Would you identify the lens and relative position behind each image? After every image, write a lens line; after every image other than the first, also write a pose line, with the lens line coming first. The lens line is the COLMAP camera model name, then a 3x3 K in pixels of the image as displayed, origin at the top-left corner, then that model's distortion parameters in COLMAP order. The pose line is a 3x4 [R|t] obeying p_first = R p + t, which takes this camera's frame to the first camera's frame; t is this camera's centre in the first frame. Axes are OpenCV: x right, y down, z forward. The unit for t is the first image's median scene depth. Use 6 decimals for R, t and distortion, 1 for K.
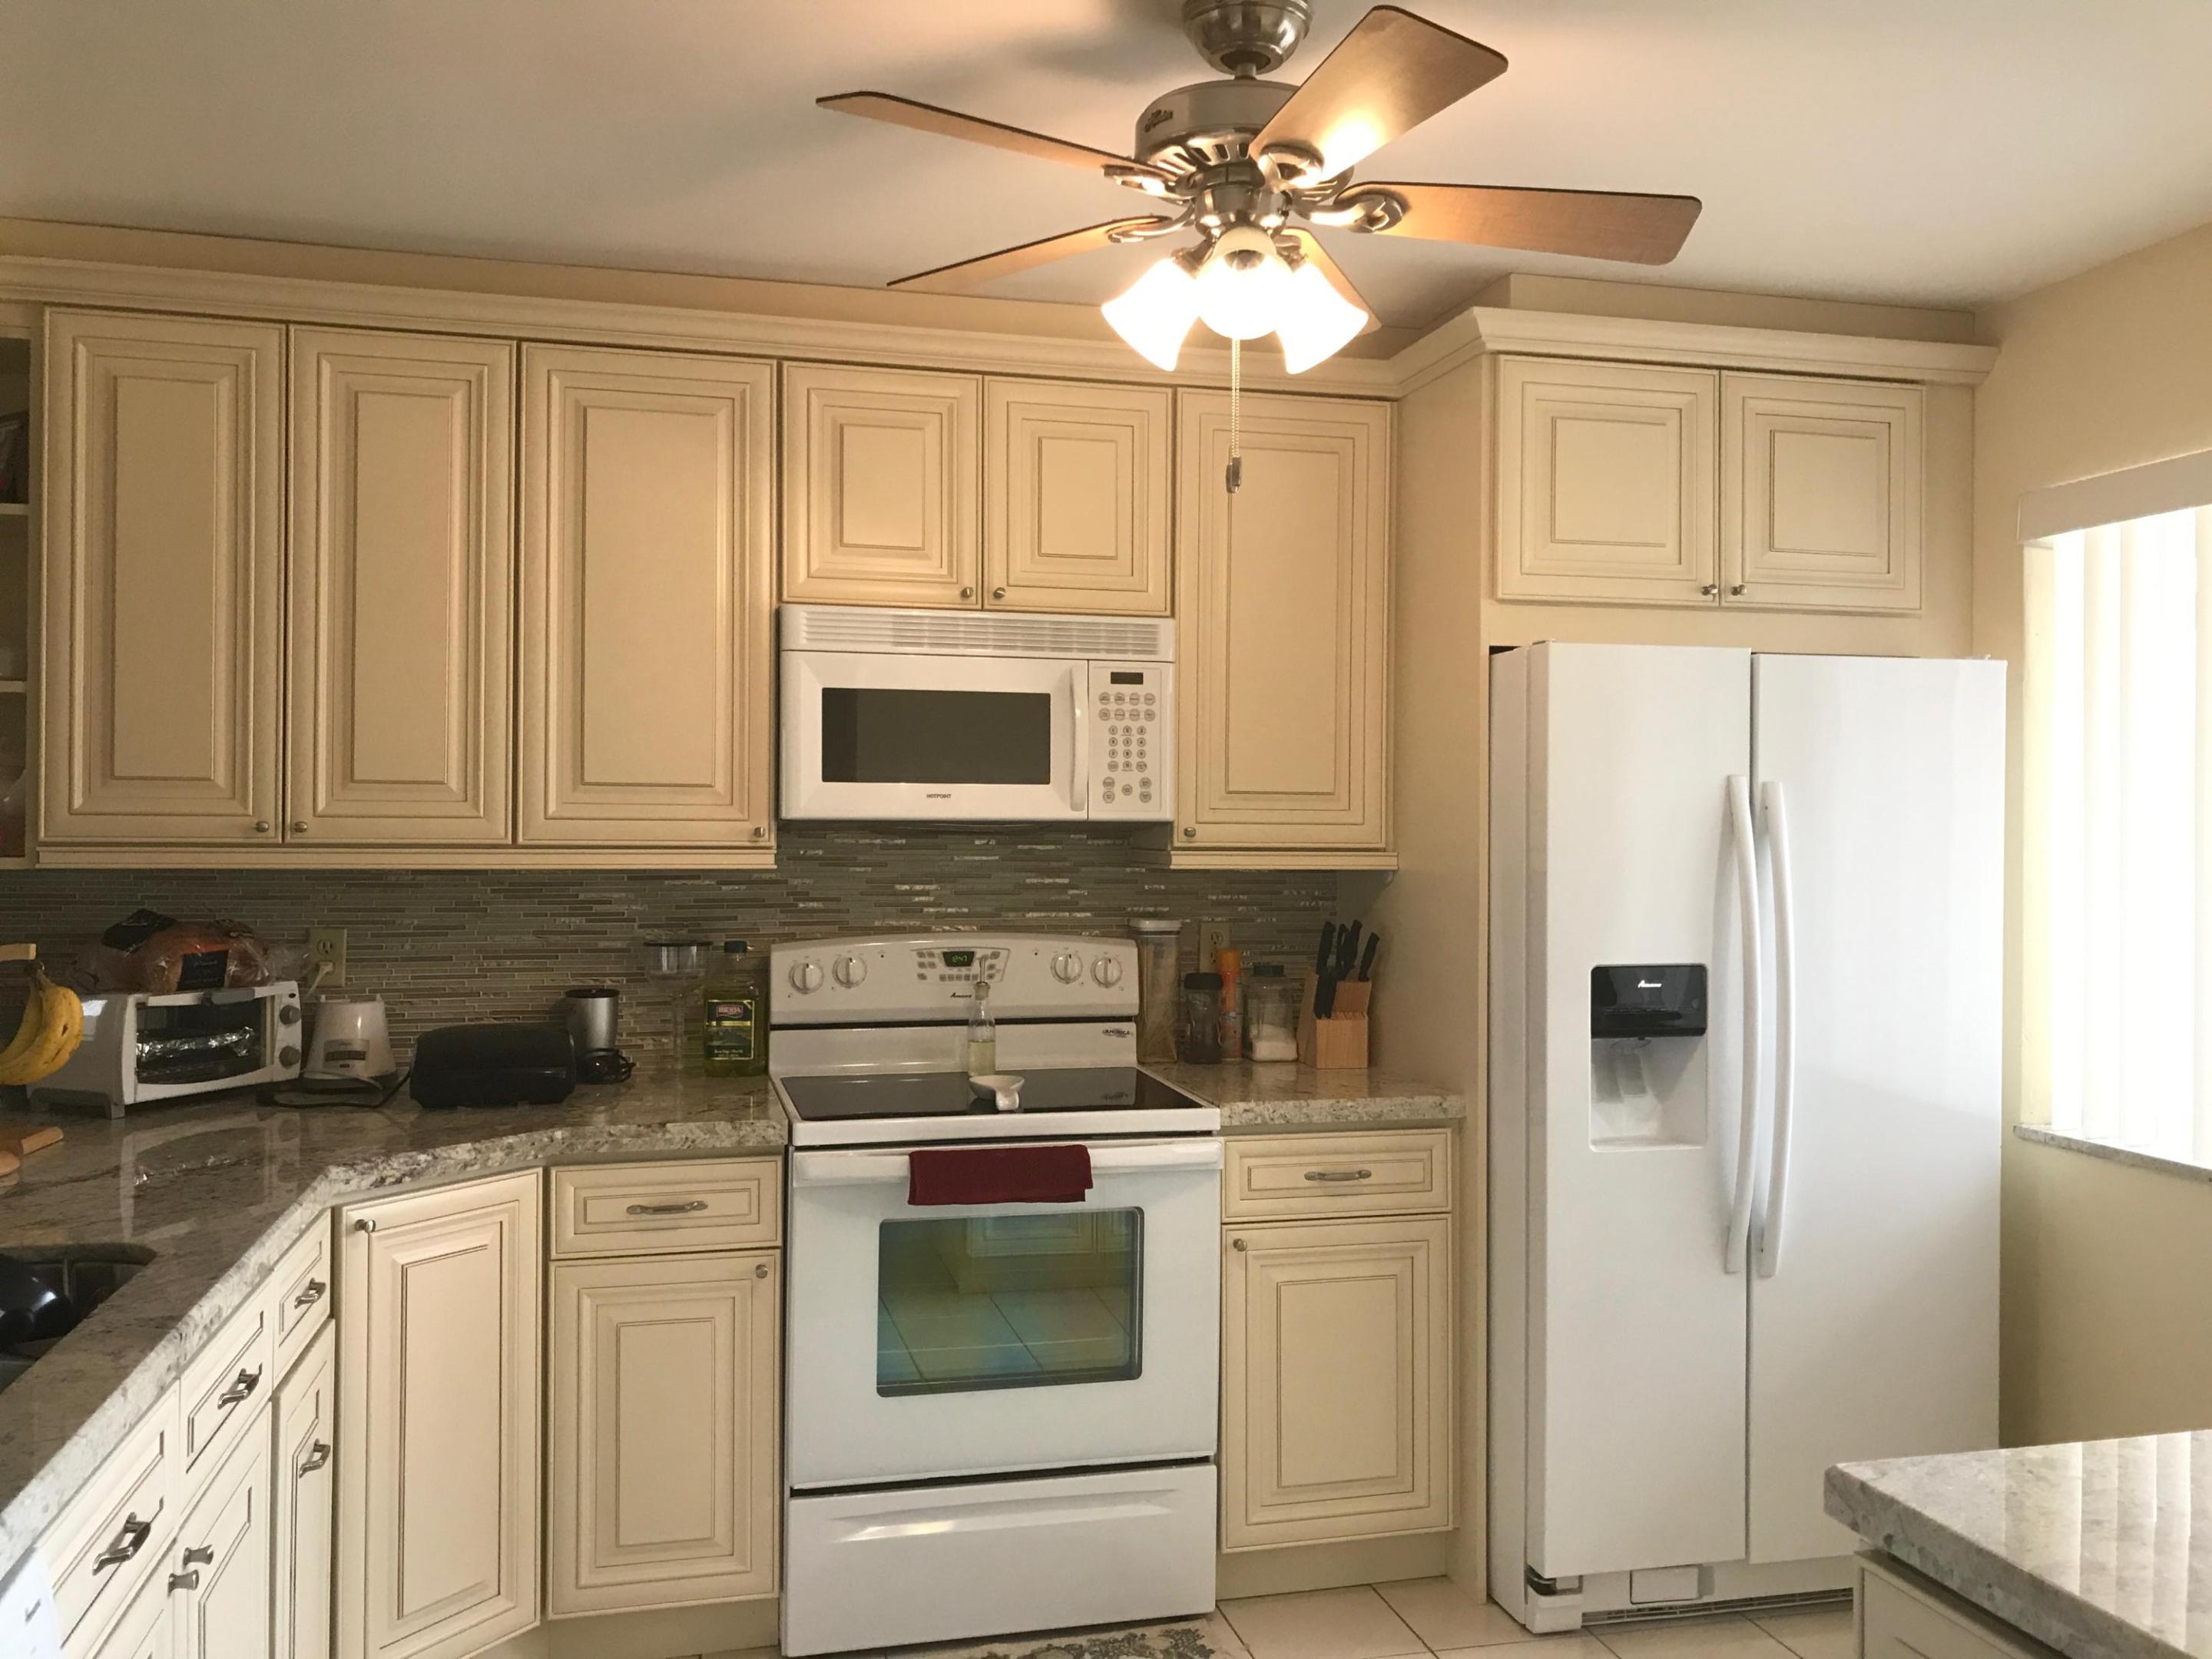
lens RADIAL K [[1767.3, 0, 1106.0], [0, 1767.3, 829.5], [0, 0, 1]] dist [0.015843, -0.068812]
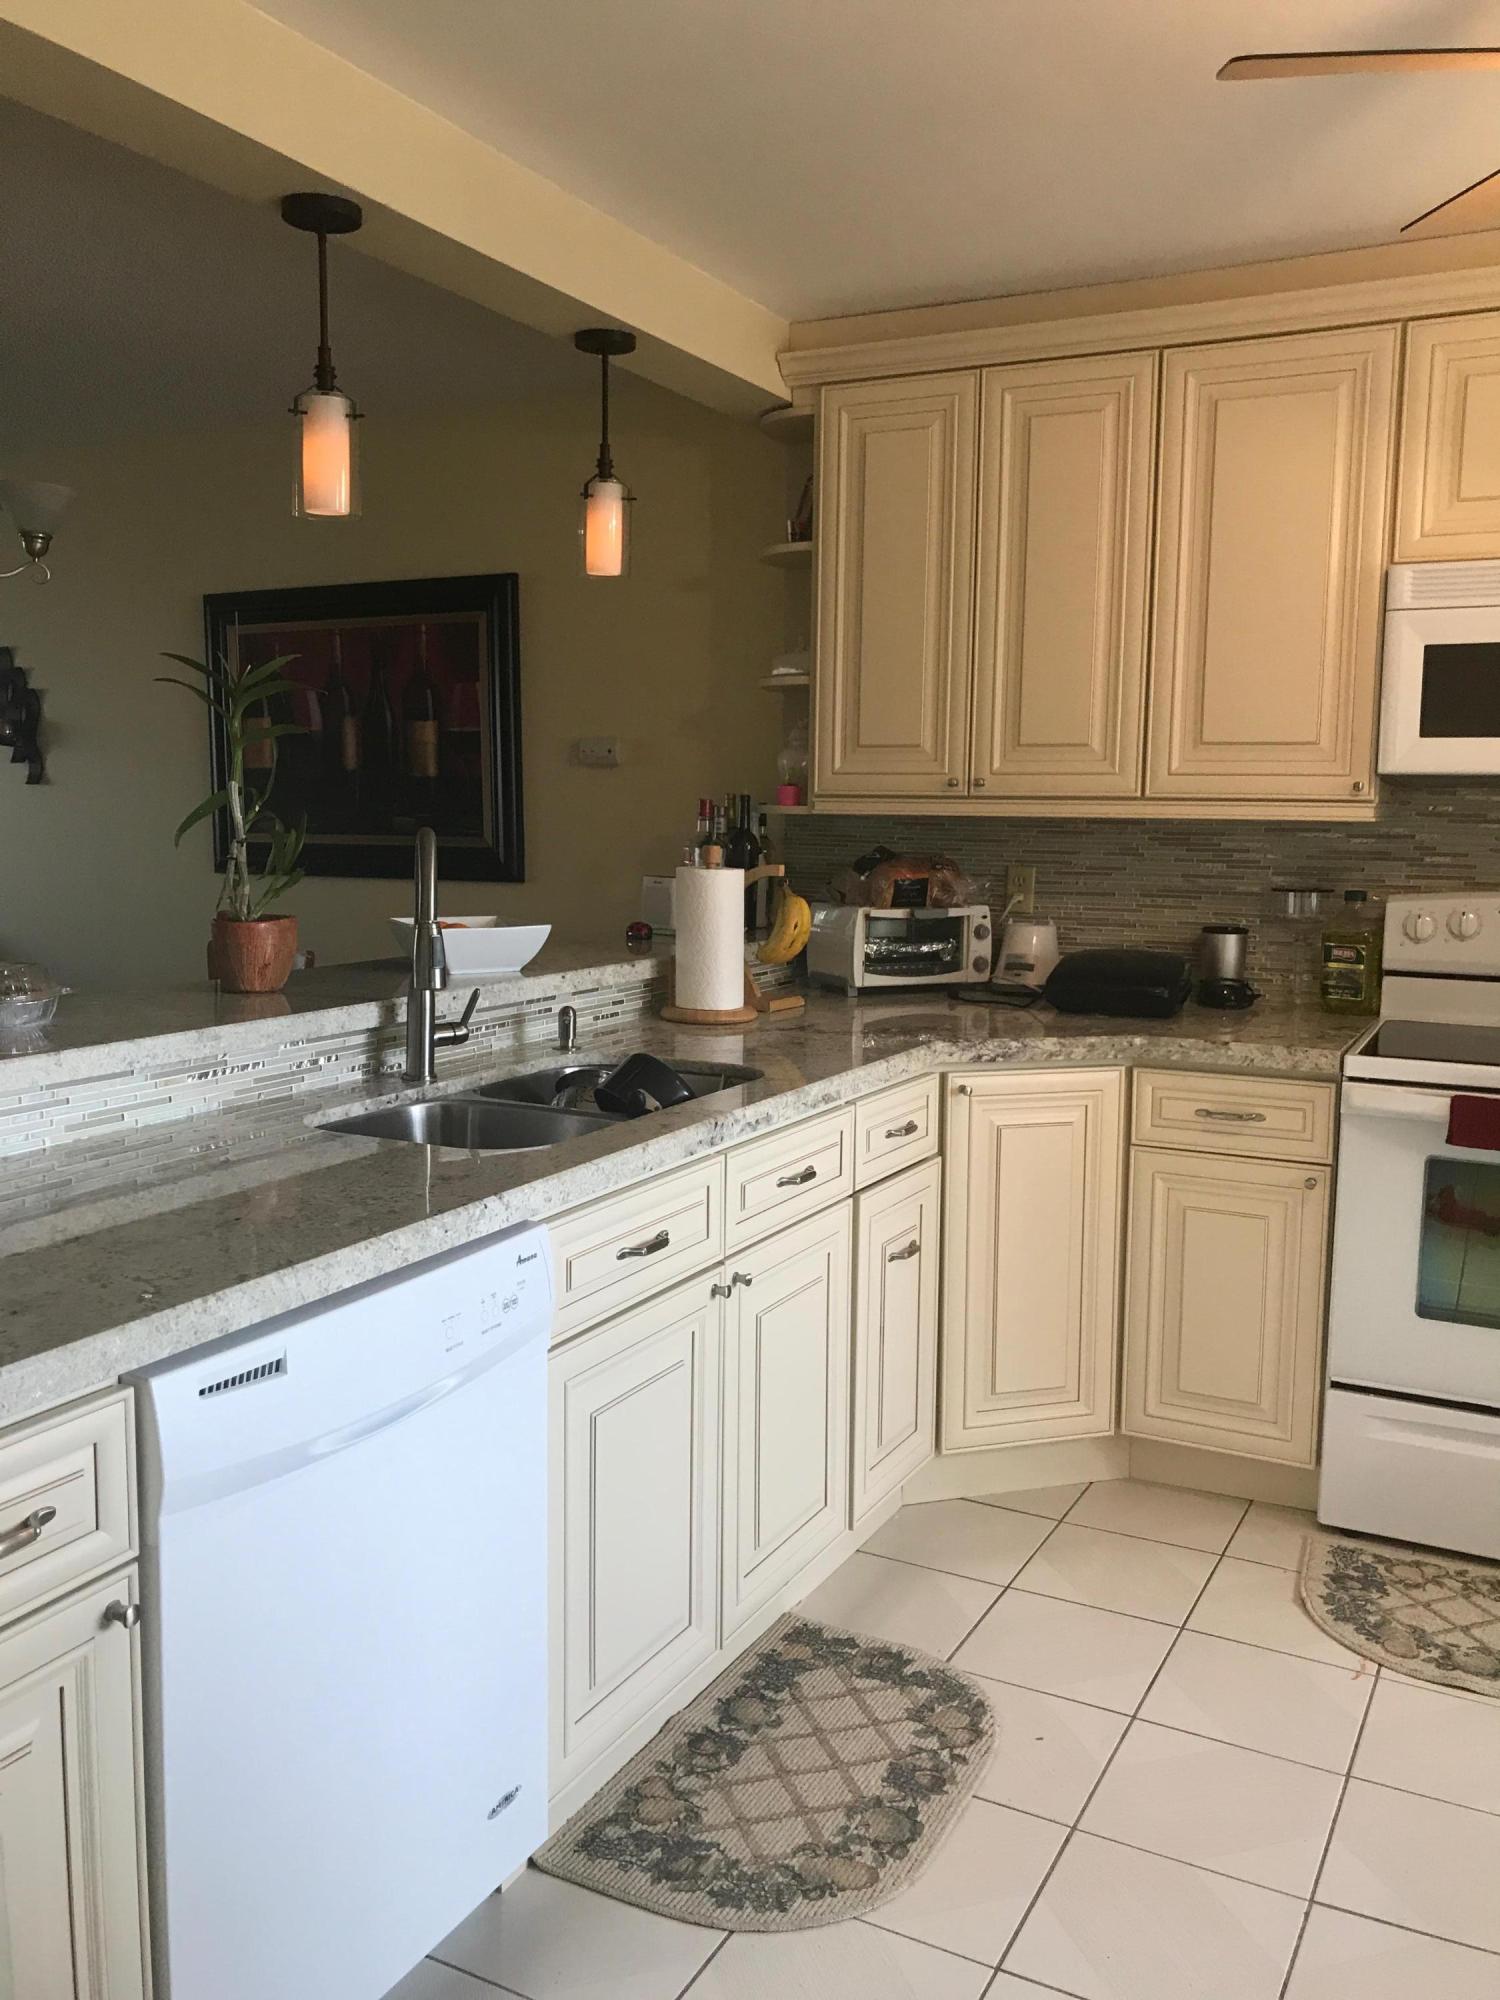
lens RADIAL K [[1616.7, 0, 750.0], [0, 1616.7, 1000.0], [0, 0, 1]] dist [0.043075, -0.124995]
pose [[0.738781, 0.086347, -0.668392, 0.208709], [-0.005021, 0.992436, 0.122659, 0.011656], [0.673927, -0.087262, 0.733626, 0.024896]]
